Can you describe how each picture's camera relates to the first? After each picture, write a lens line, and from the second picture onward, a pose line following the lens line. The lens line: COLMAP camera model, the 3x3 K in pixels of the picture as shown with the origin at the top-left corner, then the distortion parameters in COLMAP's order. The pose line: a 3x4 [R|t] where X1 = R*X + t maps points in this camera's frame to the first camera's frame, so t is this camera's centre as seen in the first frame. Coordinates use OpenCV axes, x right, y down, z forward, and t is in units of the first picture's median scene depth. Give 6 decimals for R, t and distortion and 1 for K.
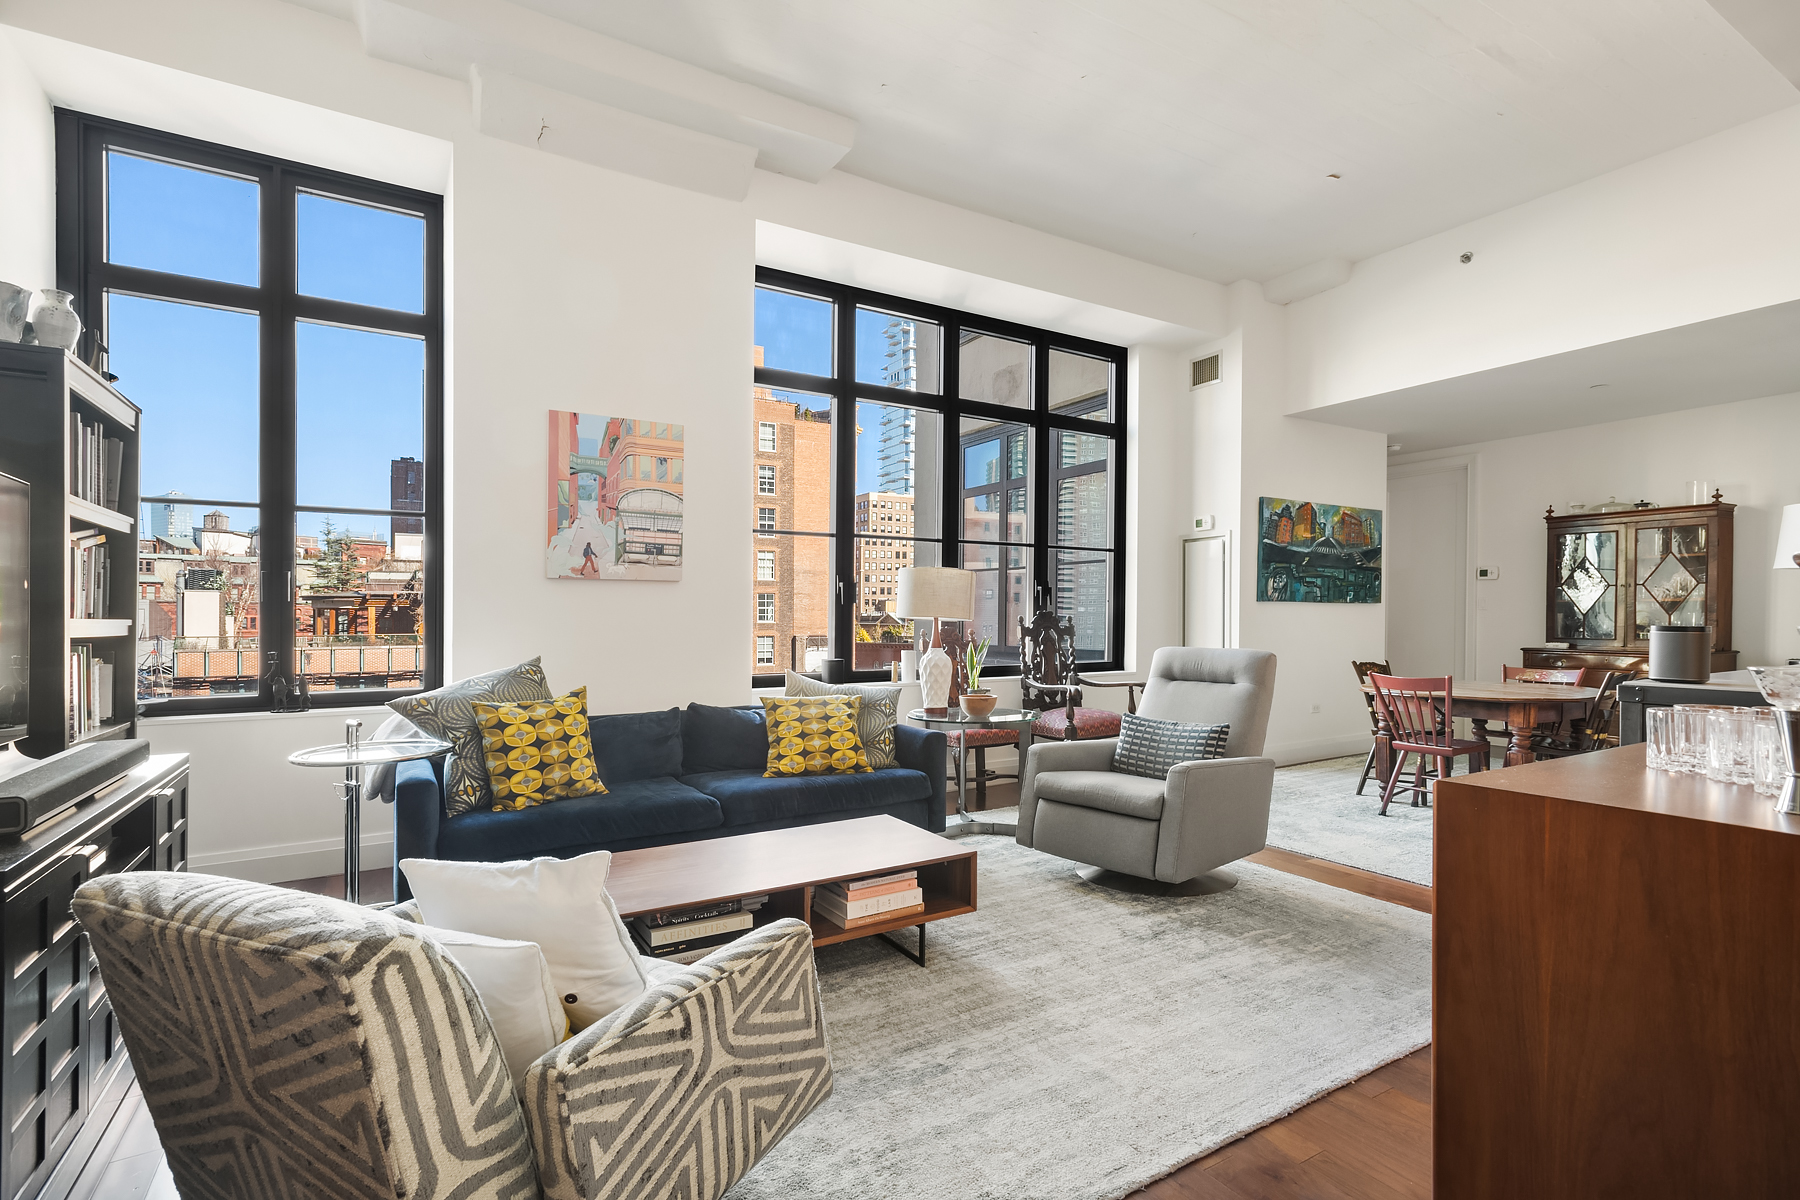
lens RADIAL K [[868.6, 0, 889.3], [0, 868.6, 604.2], [0, 0, 1]] dist [0.015461, 0.000664]
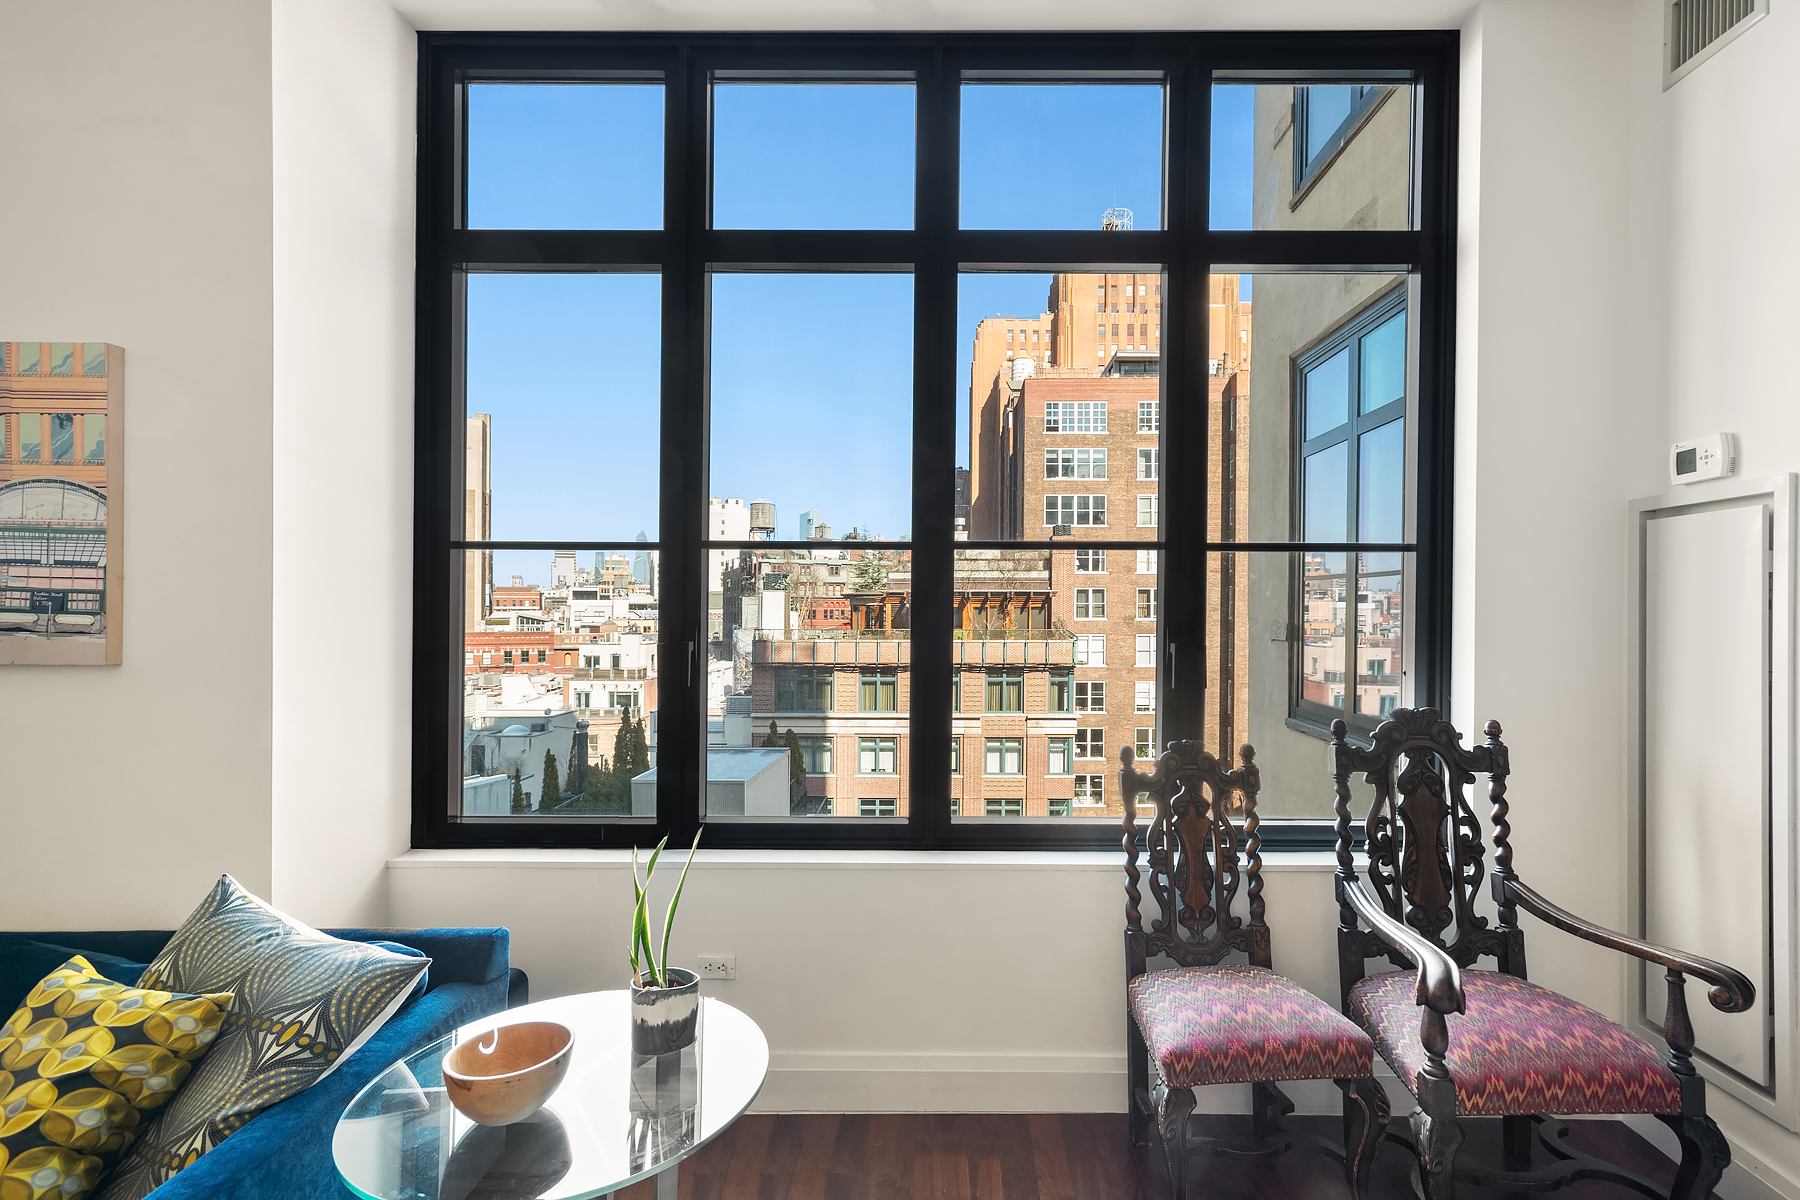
lens RADIAL K [[868.6, 0, 968.4], [0, 868.6, 604.4], [0, 0, 1]] dist [0.015461, 0.000664]
pose [[0.861998, -0.000502, -0.506911, 0.283448], [0.007381, 0.999906, 0.011561, -0.041509], [0.506858, -0.013707, 0.861921, 0.543958]]
